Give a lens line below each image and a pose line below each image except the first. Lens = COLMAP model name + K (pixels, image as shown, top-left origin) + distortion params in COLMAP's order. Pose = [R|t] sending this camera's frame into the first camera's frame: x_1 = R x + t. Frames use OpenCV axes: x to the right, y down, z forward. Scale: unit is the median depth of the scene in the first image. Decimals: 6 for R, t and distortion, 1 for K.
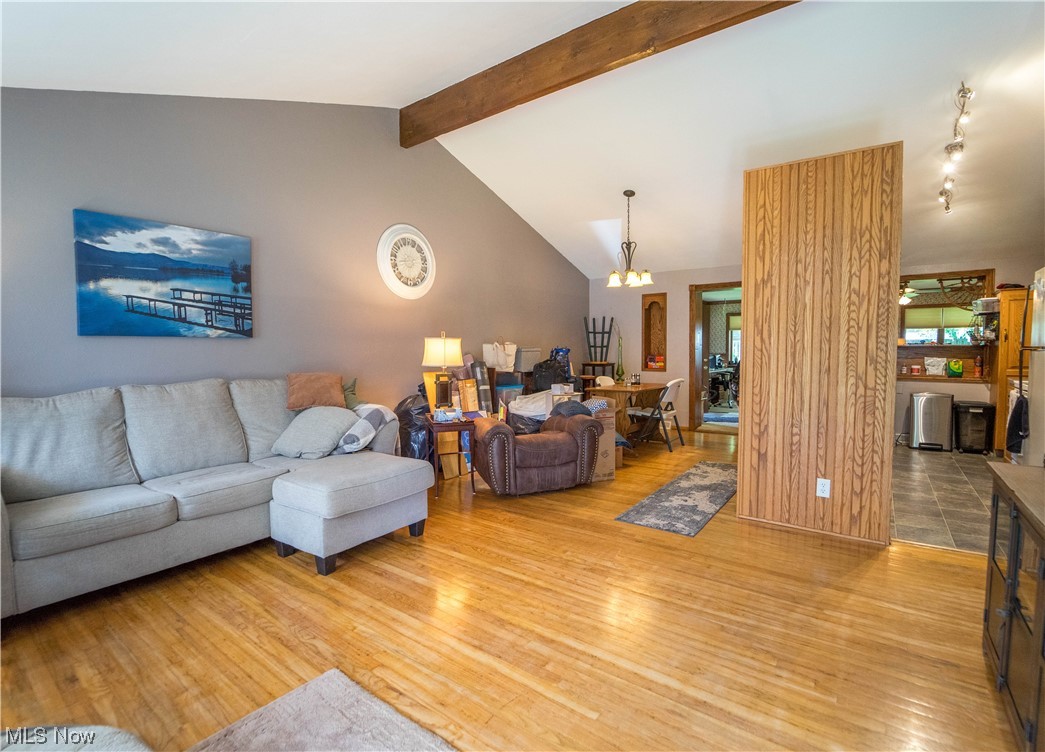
lens RADIAL K [[483.3, 0, 522.5], [0, 483.3, 376.0], [0, 0, 1]] dist [-0.025890, -0.000186]
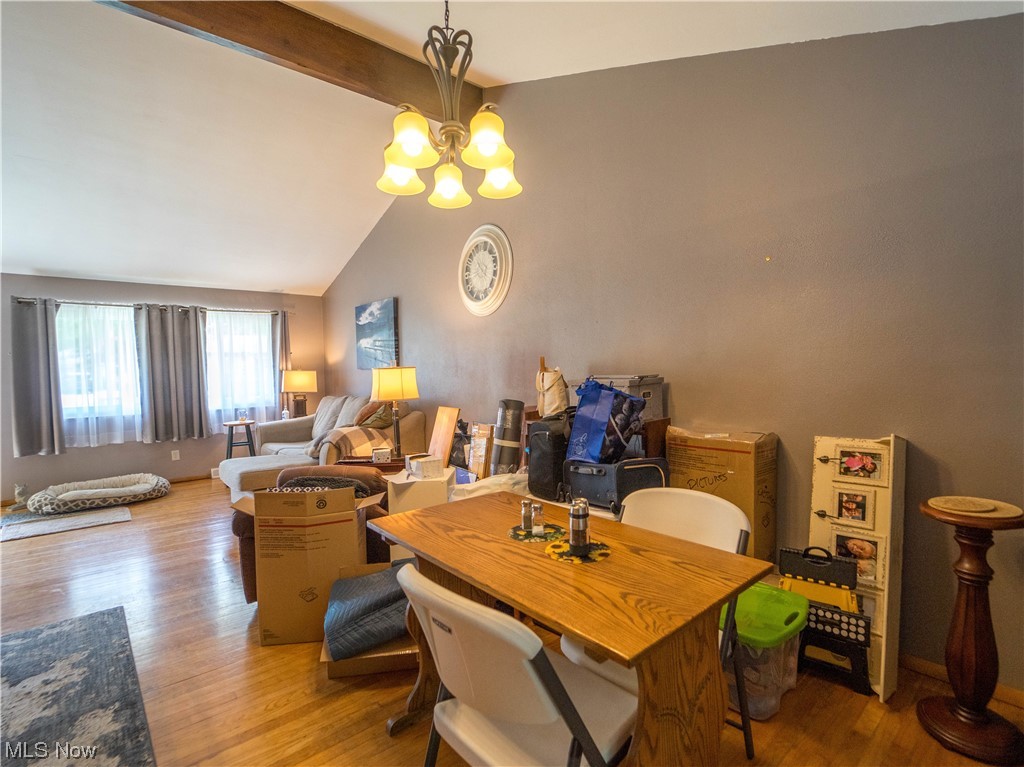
lens RADIAL K [[482.0, 0, 512.0], [0, 482.0, 383.5], [0, 0, 1]] dist [-0.016790, -0.000926]
pose [[-0.198337, 0.045028, -0.979099, 0.826126], [-0.030746, 0.998167, 0.052133, -0.133831], [0.979651, 0.040444, -0.196589, 1.796430]]
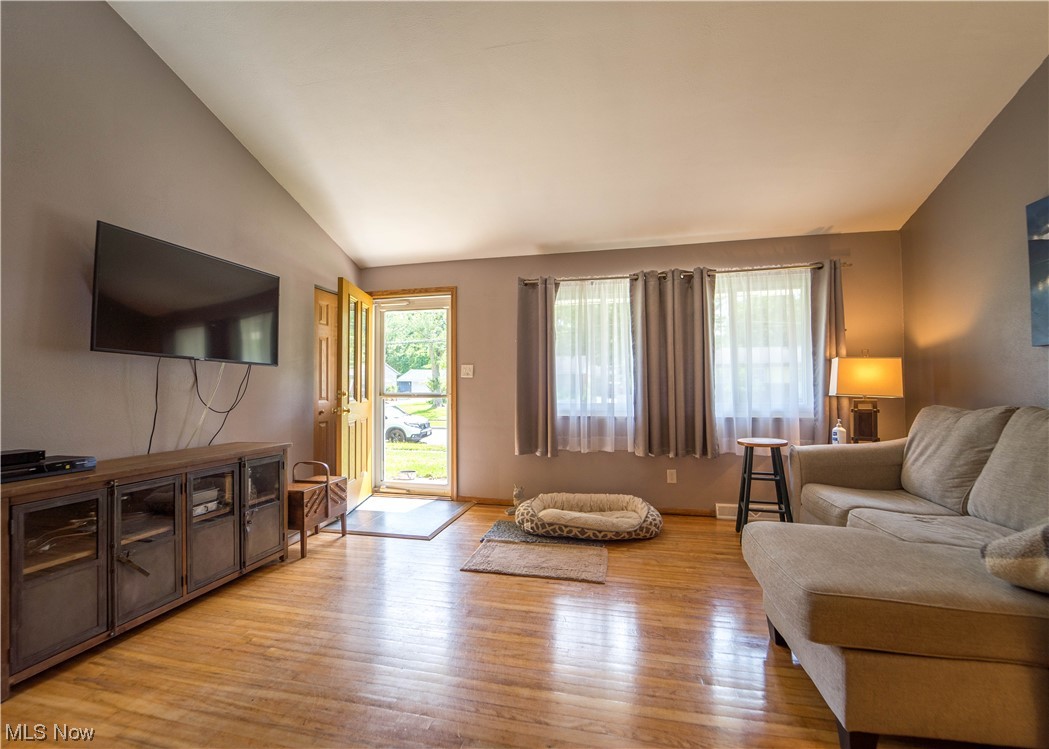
lens RADIAL K [[457.4, 0, 524.5], [0, 457.4, 374.5], [0, 0, 1]] dist [-0.018671, -0.000146]
pose [[-0.908793, 0.000075, -0.417248, 0.234098], [-0.010768, 0.999663, 0.023632, -0.038410], [0.417109, 0.025969, -0.908485, 1.190193]]
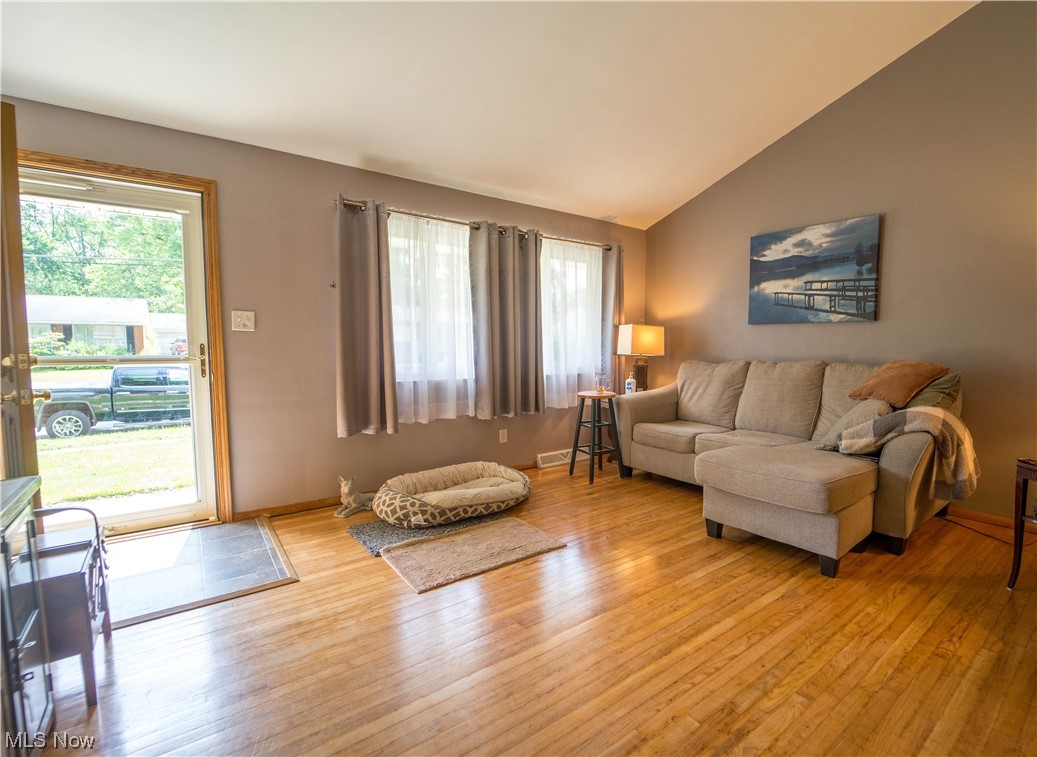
lens RADIAL K [[479.6, 0, 572.8], [0, 479.6, 376.3], [0, 0, 1]] dist [-0.017599, -0.000127]
pose [[-0.238660, 0.071443, -0.968472, 0.553710], [-0.053615, 0.994800, 0.086598, -0.022479], [0.969622, 0.072592, -0.233588, 0.727143]]
